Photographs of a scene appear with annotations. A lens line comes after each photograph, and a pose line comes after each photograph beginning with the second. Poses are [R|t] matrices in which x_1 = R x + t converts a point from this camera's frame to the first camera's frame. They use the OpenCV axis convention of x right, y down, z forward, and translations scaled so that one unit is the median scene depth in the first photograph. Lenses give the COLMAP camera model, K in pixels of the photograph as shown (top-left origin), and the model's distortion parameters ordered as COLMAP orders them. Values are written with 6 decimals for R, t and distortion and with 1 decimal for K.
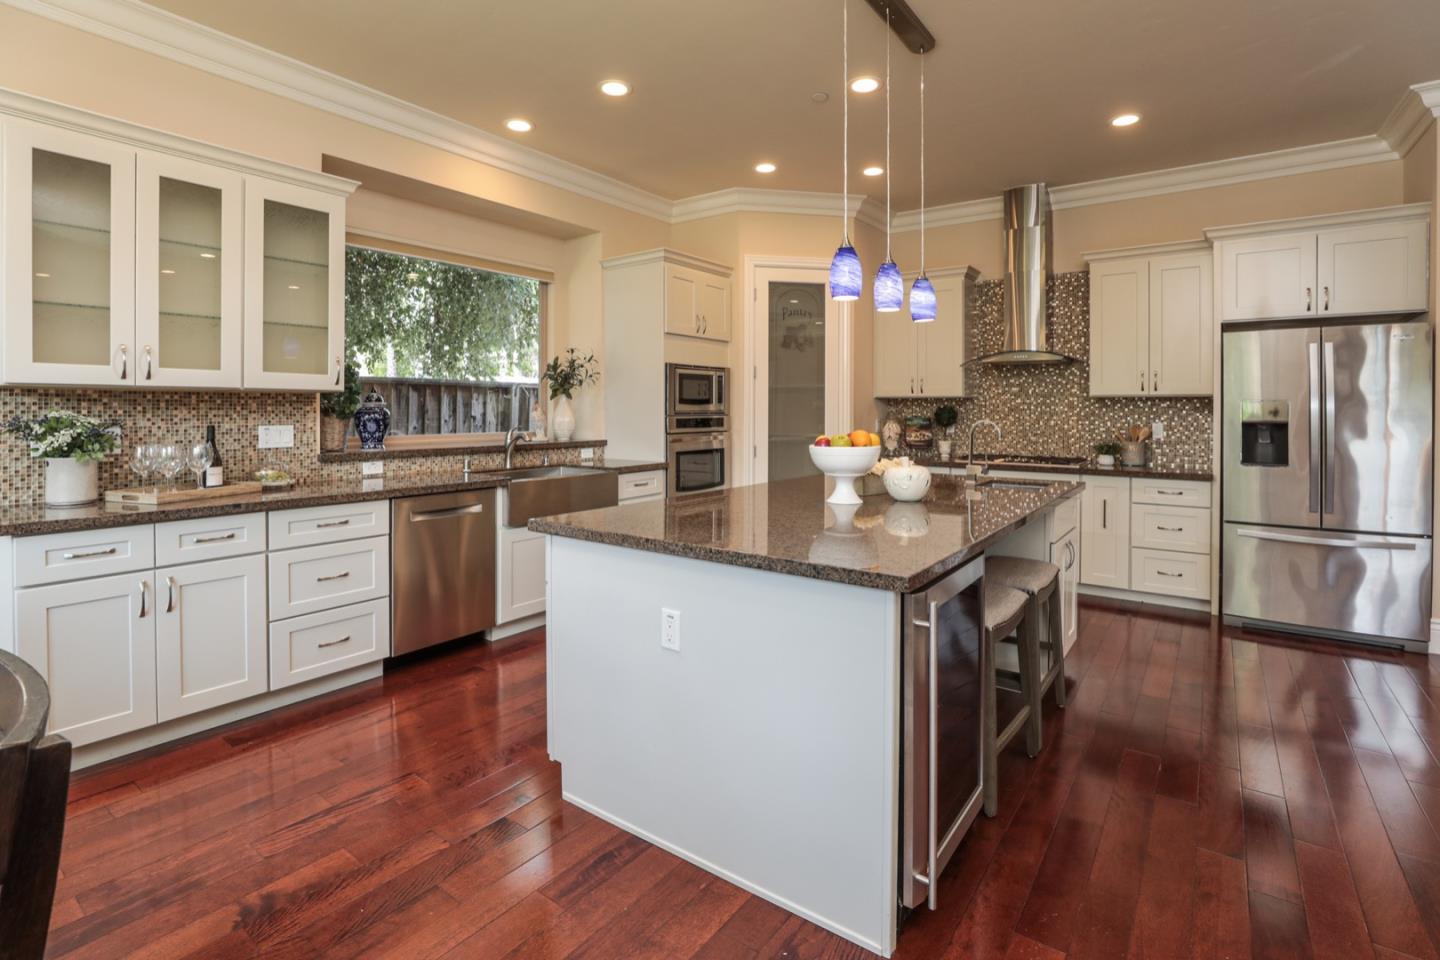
lens RADIAL K [[675.4, 0, 719.4], [0, 675.4, 409.5], [0, 0, 1]] dist [-0.032365, 0.000355]
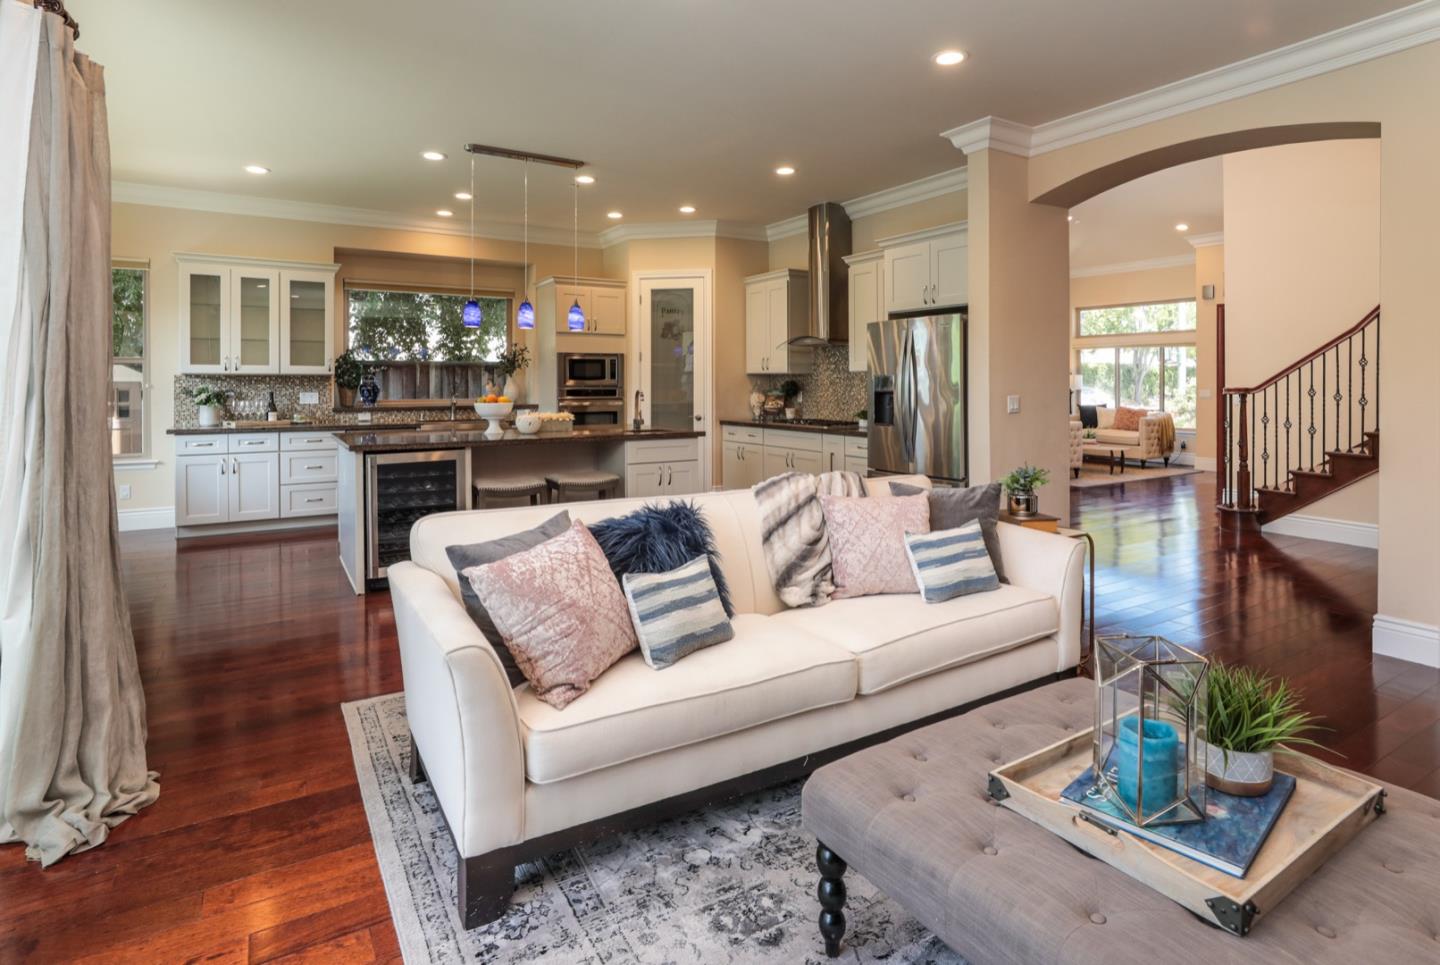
lens RADIAL K [[724.9, 0, 724.3], [0, 724.9, 381.0], [0, 0, 1]] dist [-0.019588, 0.000196]
pose [[0.927522, -0.002883, -0.373758, 0.810841], [0.002035, 0.999994, -0.002662, -0.000812], [0.373764, 0.001709, 0.927522, -0.325862]]
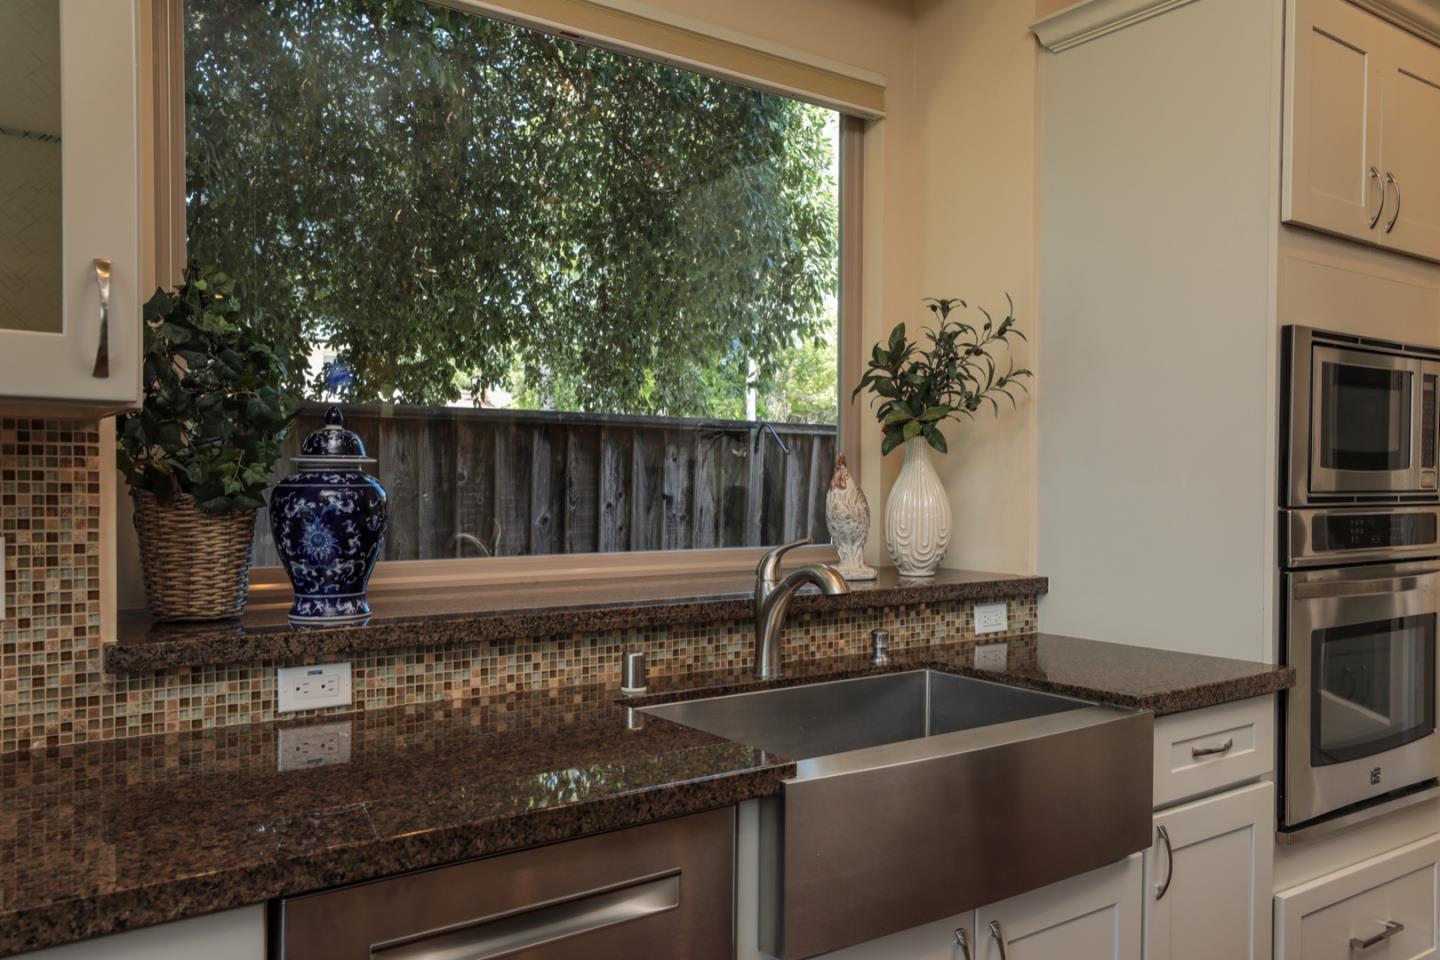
lens RADIAL K [[1133.4, 0, 720.0], [0, 1133.4, 480.0], [0, 0, 1]] dist [0.004547, 0.004018]
pose [[0.952706, 0.006287, -0.303830, -0.152919], [-0.006774, 0.999977, -0.000550, -0.000762], [0.303819, 0.002582, 0.952726, 0.433897]]
